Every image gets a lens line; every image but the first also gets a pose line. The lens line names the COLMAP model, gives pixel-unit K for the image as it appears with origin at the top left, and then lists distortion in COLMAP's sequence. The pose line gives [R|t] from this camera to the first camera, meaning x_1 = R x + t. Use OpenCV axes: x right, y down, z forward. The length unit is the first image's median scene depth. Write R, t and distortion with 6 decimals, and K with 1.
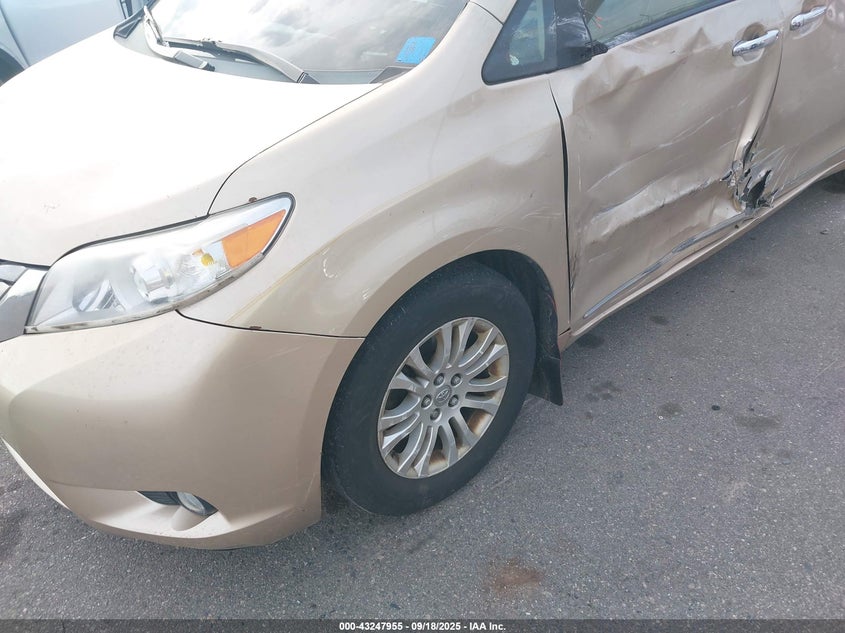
lens RADIAL K [[661.2, 0, 423.3], [0, 661.2, 322.9], [0, 0, 1]] dist [0.018170, -0.021467]
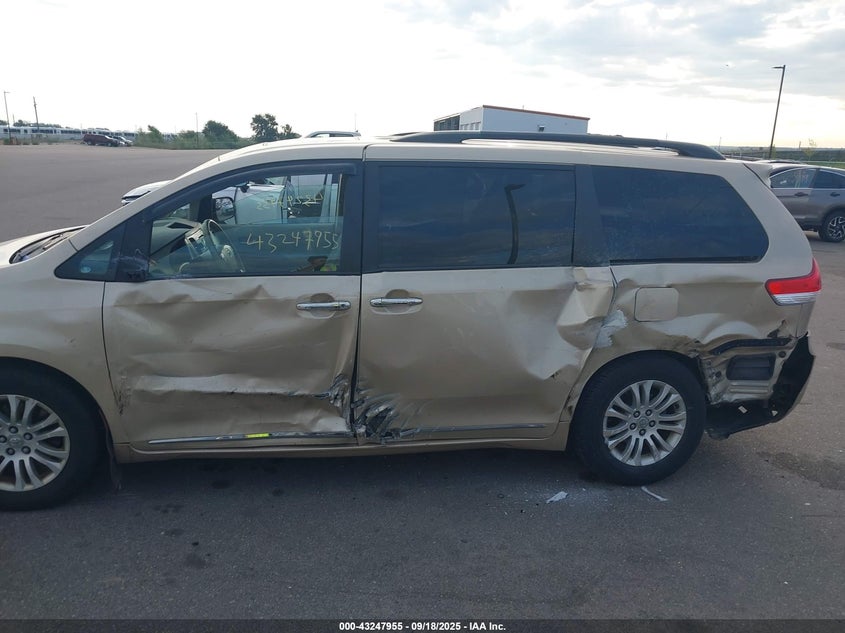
lens RADIAL K [[661.2, 0, 424.7], [0, 661.2, 316.6], [0, 0, 1]] dist [0.018170, -0.021467]
pose [[0.835114, 0.241152, -0.494399, 1.456872], [-0.379793, 0.902949, -0.201098, -0.204001], [0.397922, 0.355709, 0.845653, -0.119573]]
